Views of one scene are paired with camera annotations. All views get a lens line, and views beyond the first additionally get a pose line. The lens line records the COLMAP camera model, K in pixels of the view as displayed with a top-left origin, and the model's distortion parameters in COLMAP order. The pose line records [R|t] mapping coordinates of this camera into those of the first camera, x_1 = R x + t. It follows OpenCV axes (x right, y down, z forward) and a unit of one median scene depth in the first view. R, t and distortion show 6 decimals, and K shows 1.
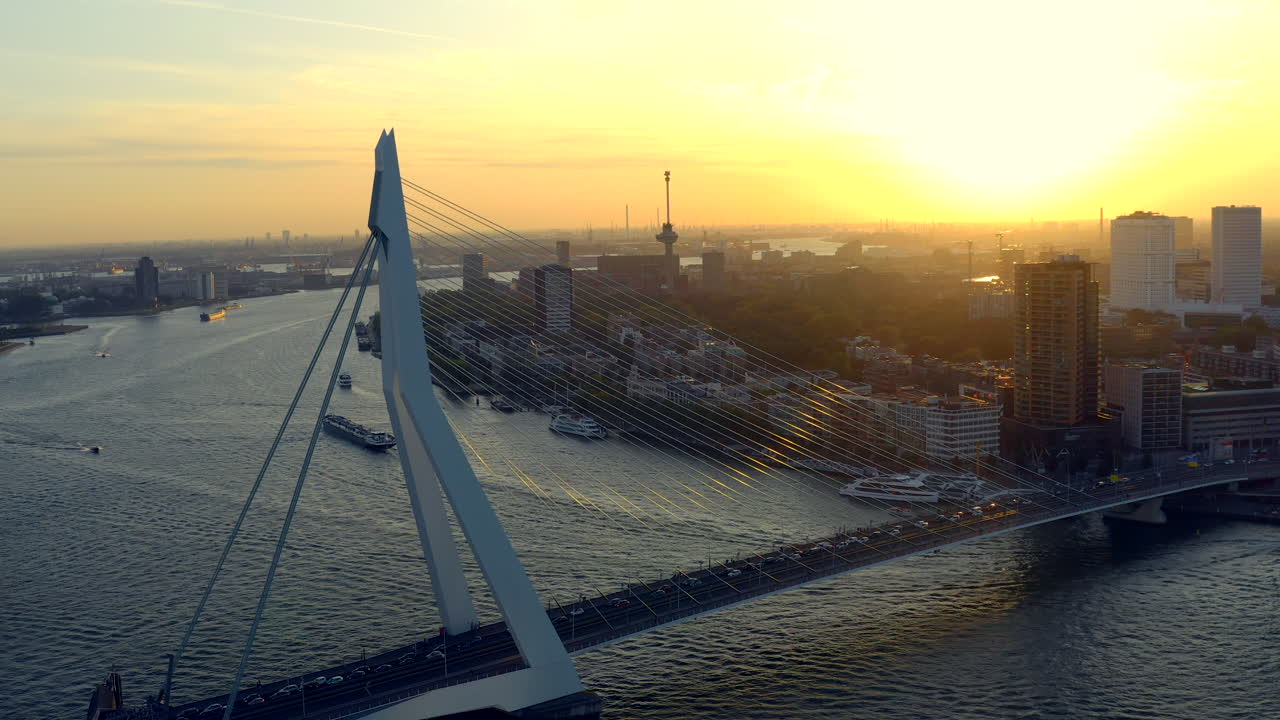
lens RADIAL K [[1465.6, 0, 640.0], [0, 1465.6, 360.0], [0, 0, 1]] dist [-0.179413, -0.024681]
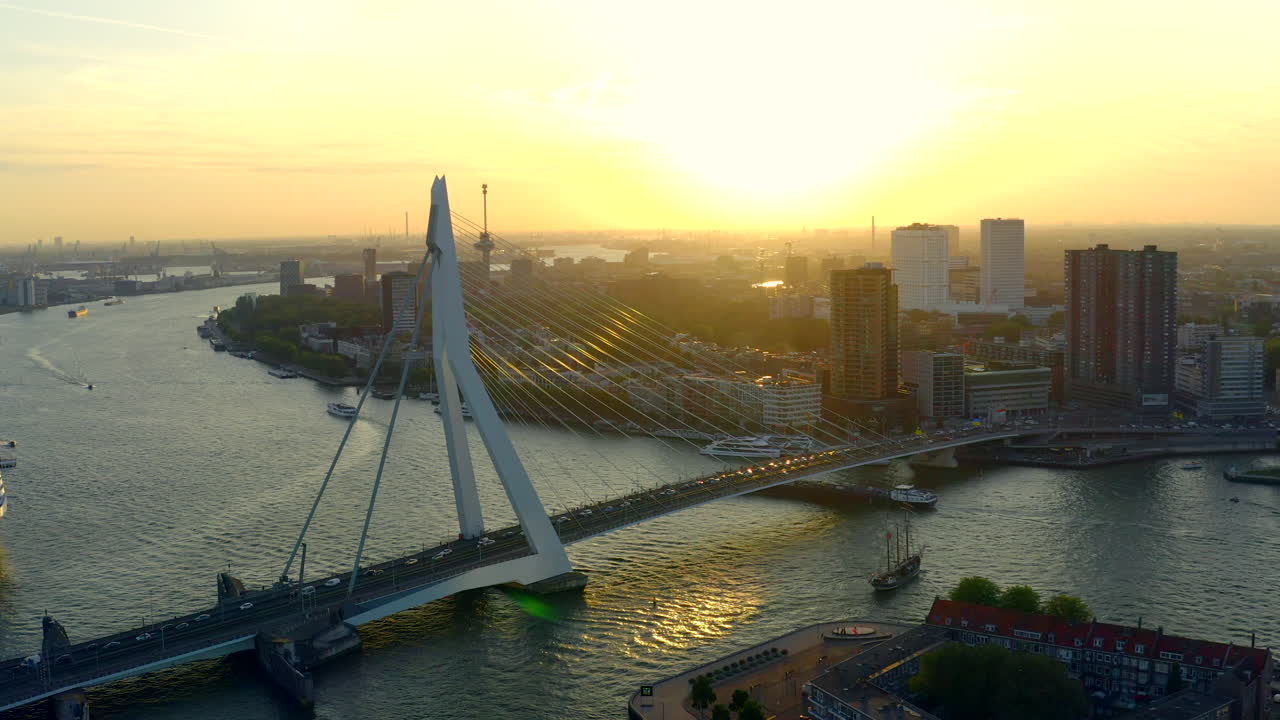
lens RADIAL K [[1465.6, 0, 640.0], [0, 1465.6, 360.0], [0, 0, 1]] dist [-0.179413, -0.024681]
pose [[0.987858, -0.007515, 0.155179, -0.050772], [0.008173, 0.999960, -0.003601, 0.007168], [-0.155146, 0.004825, 0.987880, -0.110369]]
